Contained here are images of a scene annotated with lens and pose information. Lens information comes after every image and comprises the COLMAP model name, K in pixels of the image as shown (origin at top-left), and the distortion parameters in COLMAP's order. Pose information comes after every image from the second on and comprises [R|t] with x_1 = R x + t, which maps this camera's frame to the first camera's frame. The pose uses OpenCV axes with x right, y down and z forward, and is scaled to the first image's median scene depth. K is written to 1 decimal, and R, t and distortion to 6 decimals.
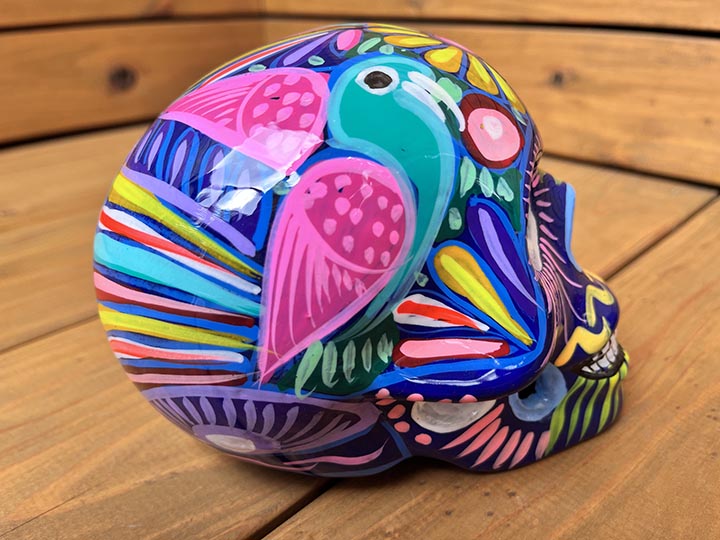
lens RADIAL K [[561.9, 0, 363.4], [0, 561.9, 273.9], [0, 0, 1]] dist [0.075888, -0.157365]
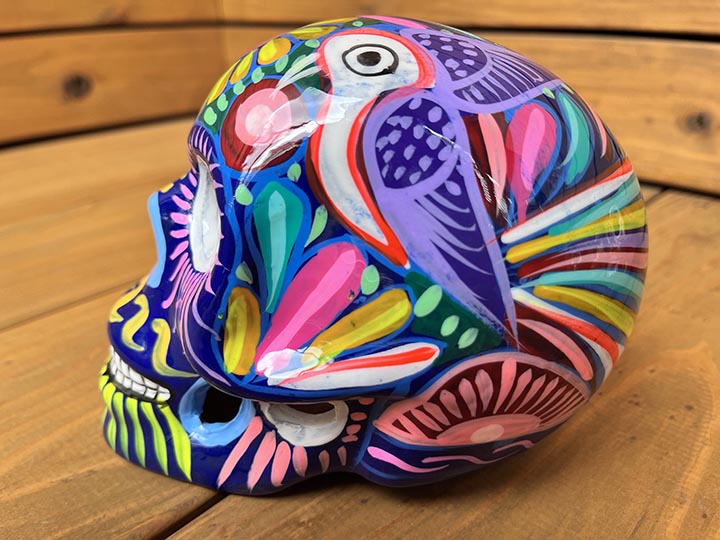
lens RADIAL K [[561.9, 0, 363.2], [0, 561.9, 274.3], [0, 0, 1]] dist [0.075888, -0.157365]
pose [[0.999130, -0.018164, 0.037549, 0.093261], [0.018788, 0.999690, -0.016345, 0.029315], [-0.037240, 0.017036, 0.999161, -0.007063]]
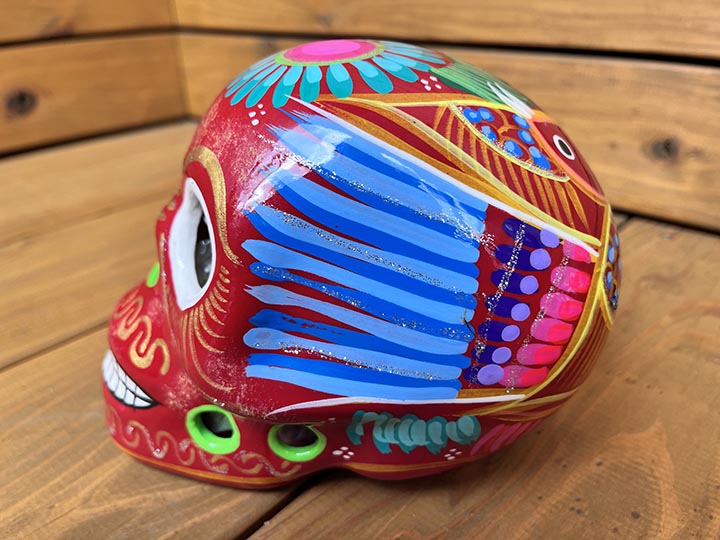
lens RADIAL K [[561.9, 0, 357.5], [0, 561.9, 272.4], [0, 0, 1]] dist [0.075888, -0.157365]
pose [[0.998049, -0.034910, 0.051765, 0.220036], [0.034540, 0.999371, 0.008016, -0.145564], [-0.052012, -0.006212, 0.998627, 0.094314]]
